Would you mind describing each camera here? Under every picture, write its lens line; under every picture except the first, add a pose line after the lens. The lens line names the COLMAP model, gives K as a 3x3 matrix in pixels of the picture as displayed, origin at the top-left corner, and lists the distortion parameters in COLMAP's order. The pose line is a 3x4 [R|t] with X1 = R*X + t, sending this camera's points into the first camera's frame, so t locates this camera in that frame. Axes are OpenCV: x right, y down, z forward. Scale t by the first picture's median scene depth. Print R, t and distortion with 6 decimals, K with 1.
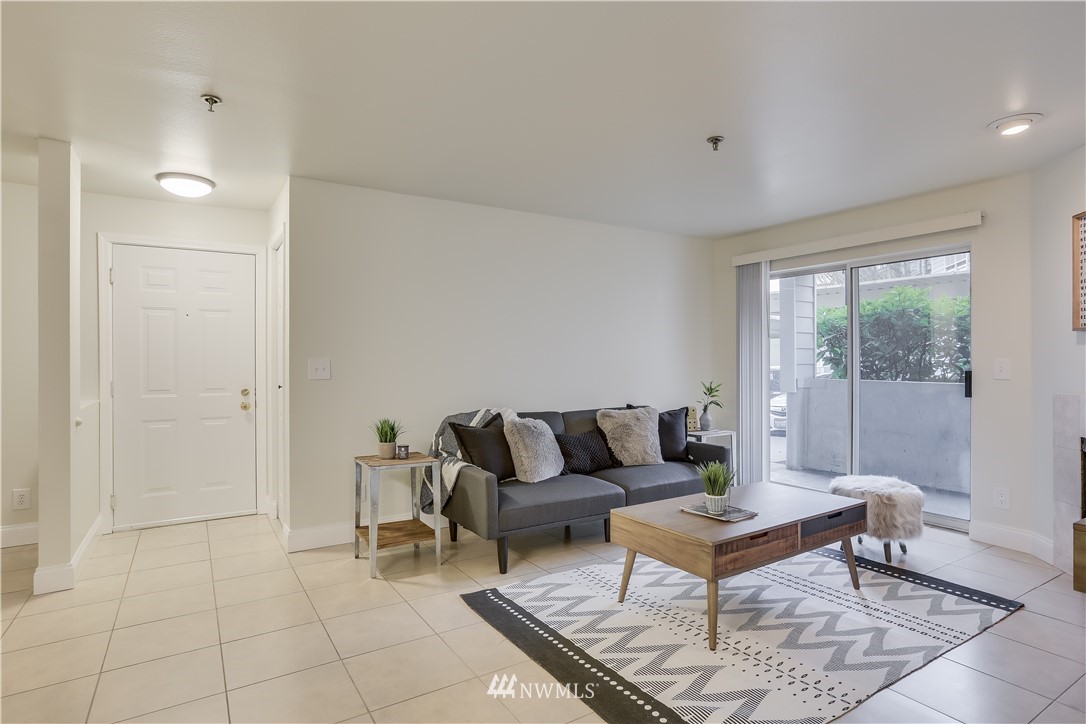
lens RADIAL K [[557.8, 0, 545.2], [0, 557.8, 365.8], [0, 0, 1]] dist [-0.053417, 0.000807]
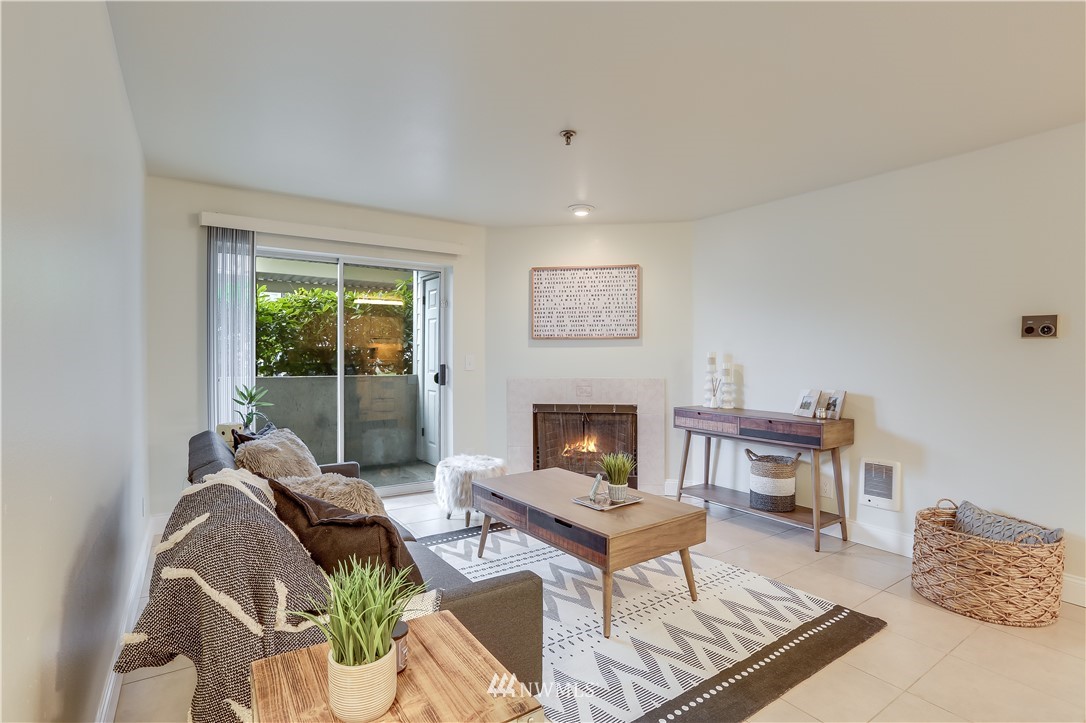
lens RADIAL K [[533.0, 0, 545.2], [0, 533.0, 355.3], [0, 0, 1]] dist [0.001136, -0.000222]
pose [[-0.047141, 0.012606, 0.998809, -0.766148], [0.011826, 0.999857, -0.012061, 0.005082], [-0.998818, 0.011243, -0.047283, 1.269215]]
